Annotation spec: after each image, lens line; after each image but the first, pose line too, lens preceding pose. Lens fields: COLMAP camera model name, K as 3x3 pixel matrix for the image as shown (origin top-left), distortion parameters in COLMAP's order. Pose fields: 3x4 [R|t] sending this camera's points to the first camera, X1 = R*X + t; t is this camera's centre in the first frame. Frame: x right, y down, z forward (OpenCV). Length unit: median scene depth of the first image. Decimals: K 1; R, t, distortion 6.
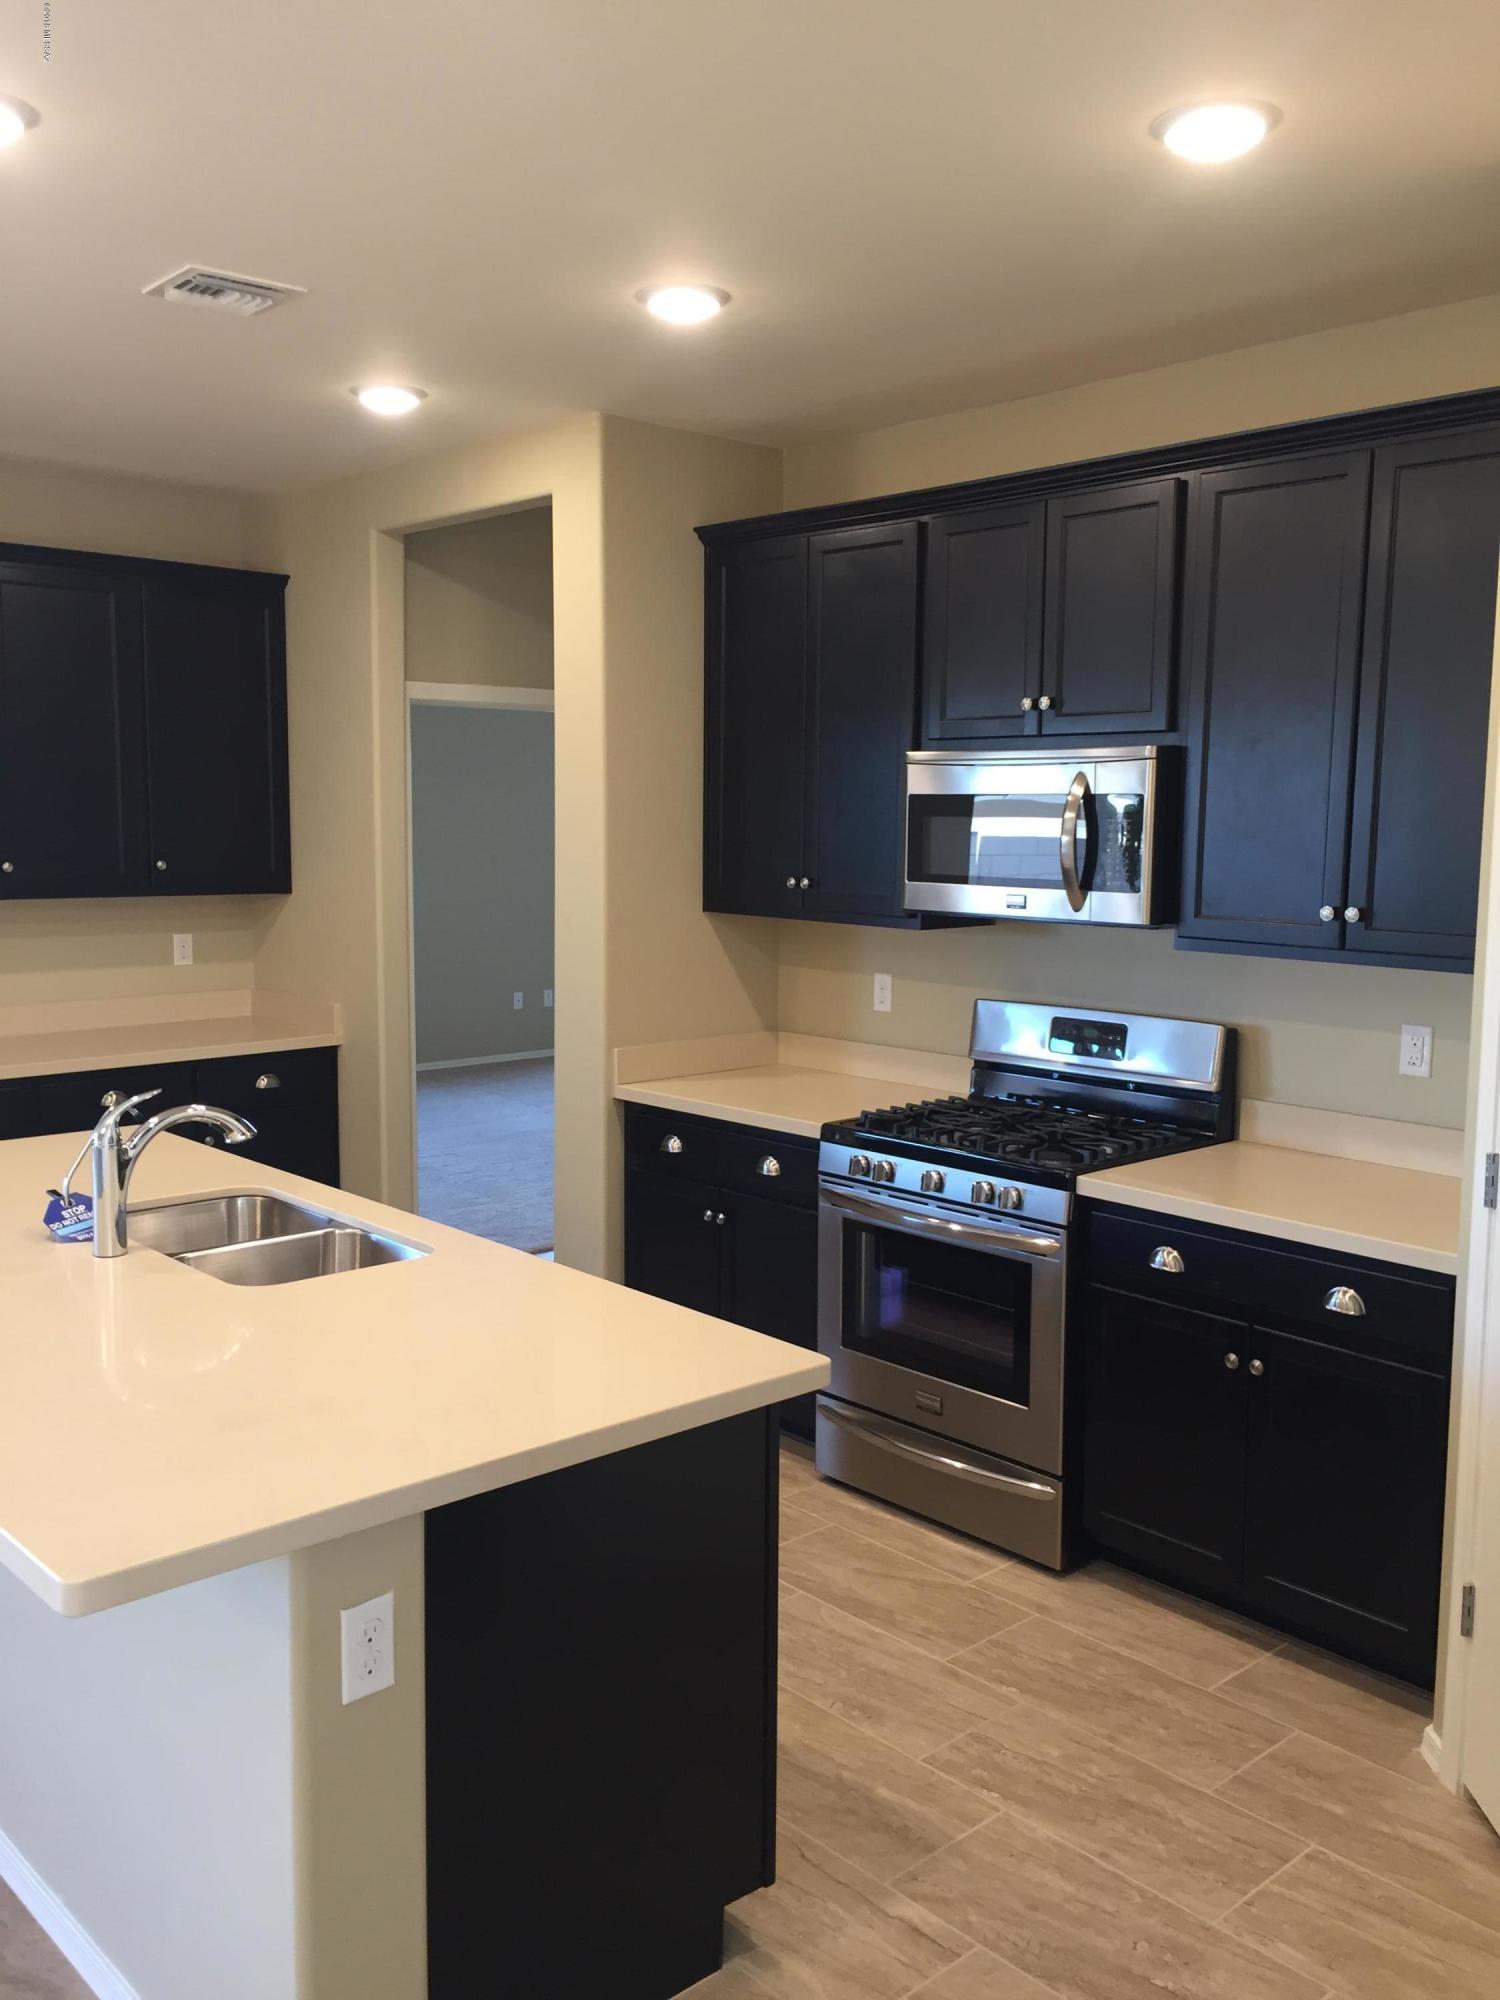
lens RADIAL K [[1712.2, 0, 750.0], [0, 1712.2, 1000.0], [0, 0, 1]] dist [0.074085, -0.143728]
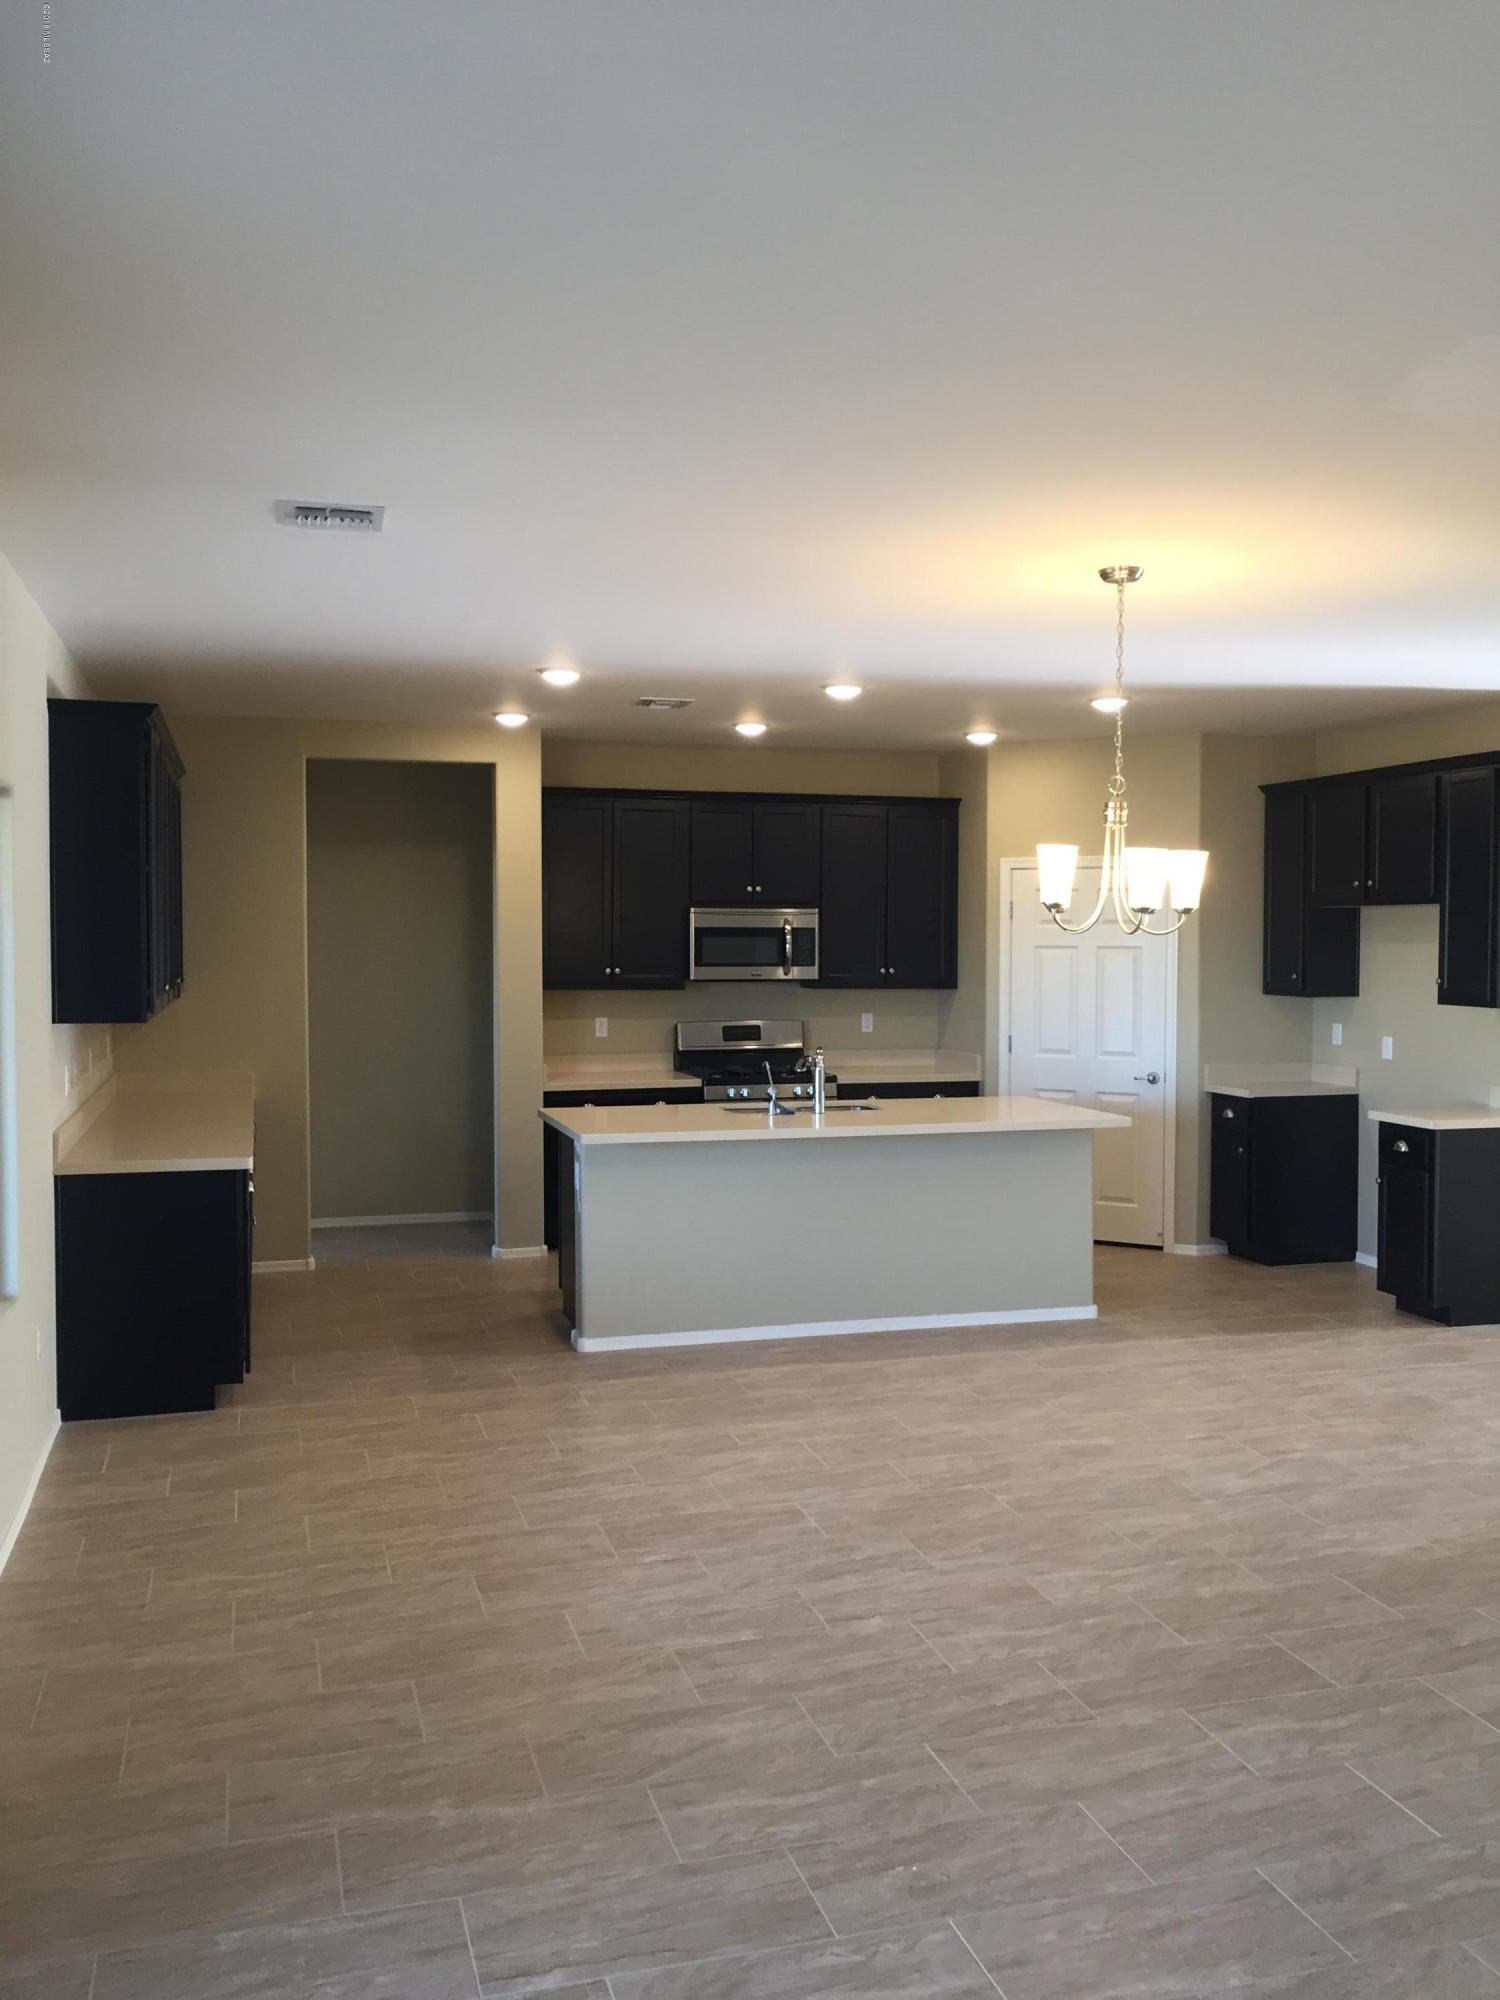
lens RADIAL K [[1712.2, 0, 750.0], [0, 1712.2, 1000.0], [0, 0, 1]] dist [0.074085, -0.143728]
pose [[0.438934, -0.046822, 0.897298, -1.903060], [0.098065, 0.995172, 0.003959, -0.031127], [-0.893152, 0.086256, 0.441407, -0.027925]]
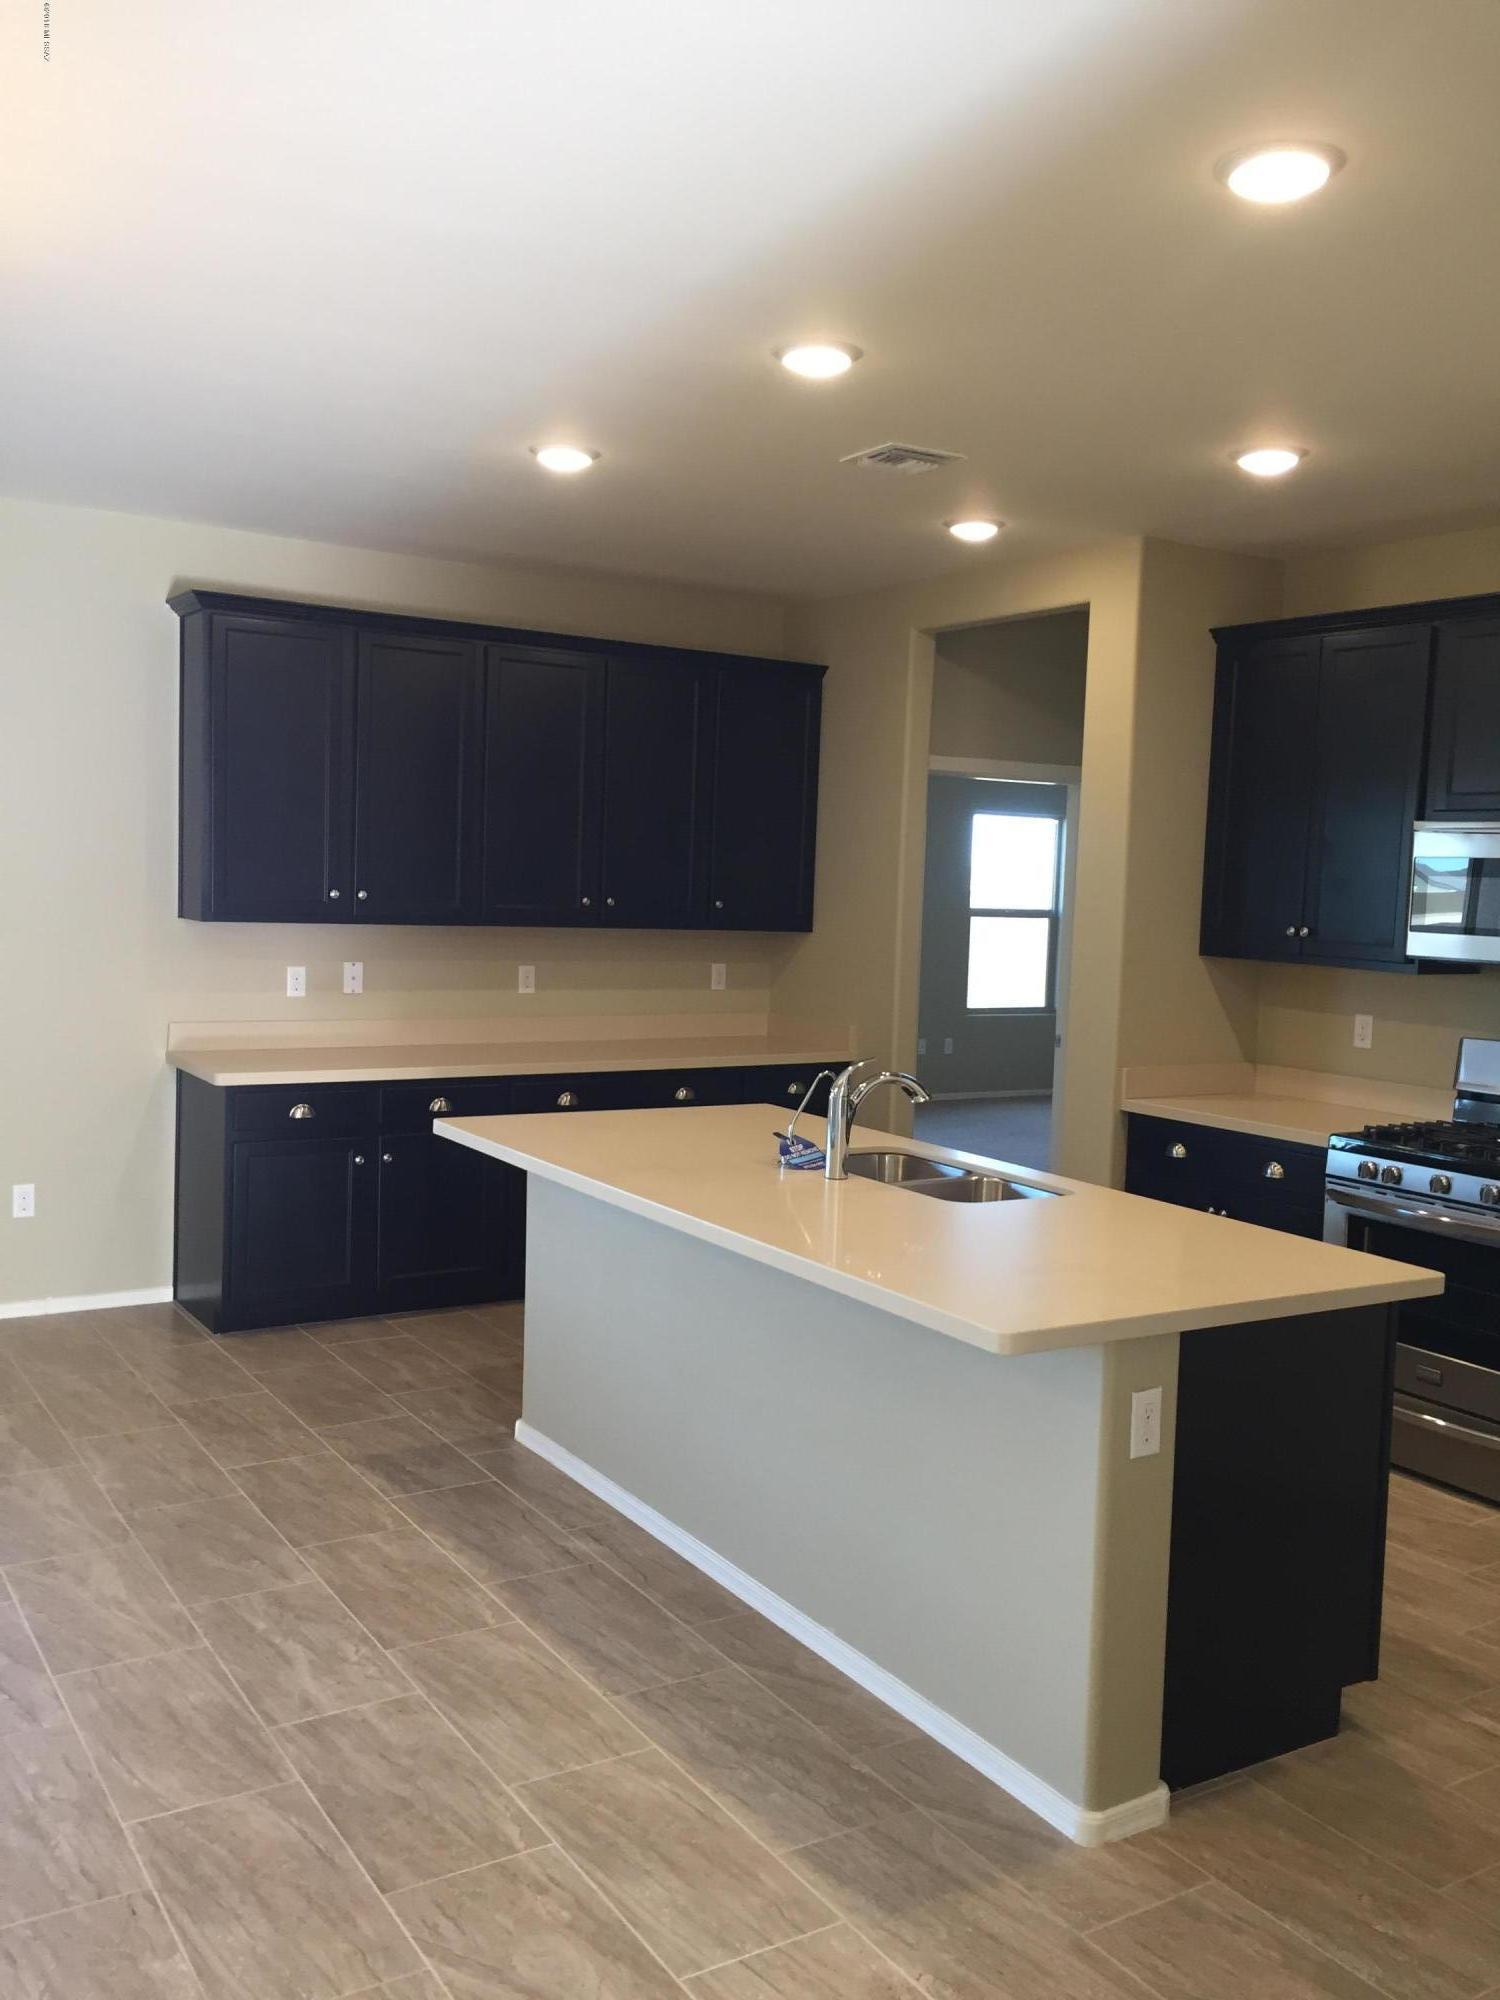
lens RADIAL K [[1721.9, 0, 750.0], [0, 1721.9, 1000.0], [0, 0, 1]] dist [0.097723, -0.131623]
pose [[0.984452, 0.039126, -0.171243, -0.149735], [-0.045997, 0.998281, -0.036336, 0.042226], [0.169527, 0.043648, 0.984559, -0.246007]]
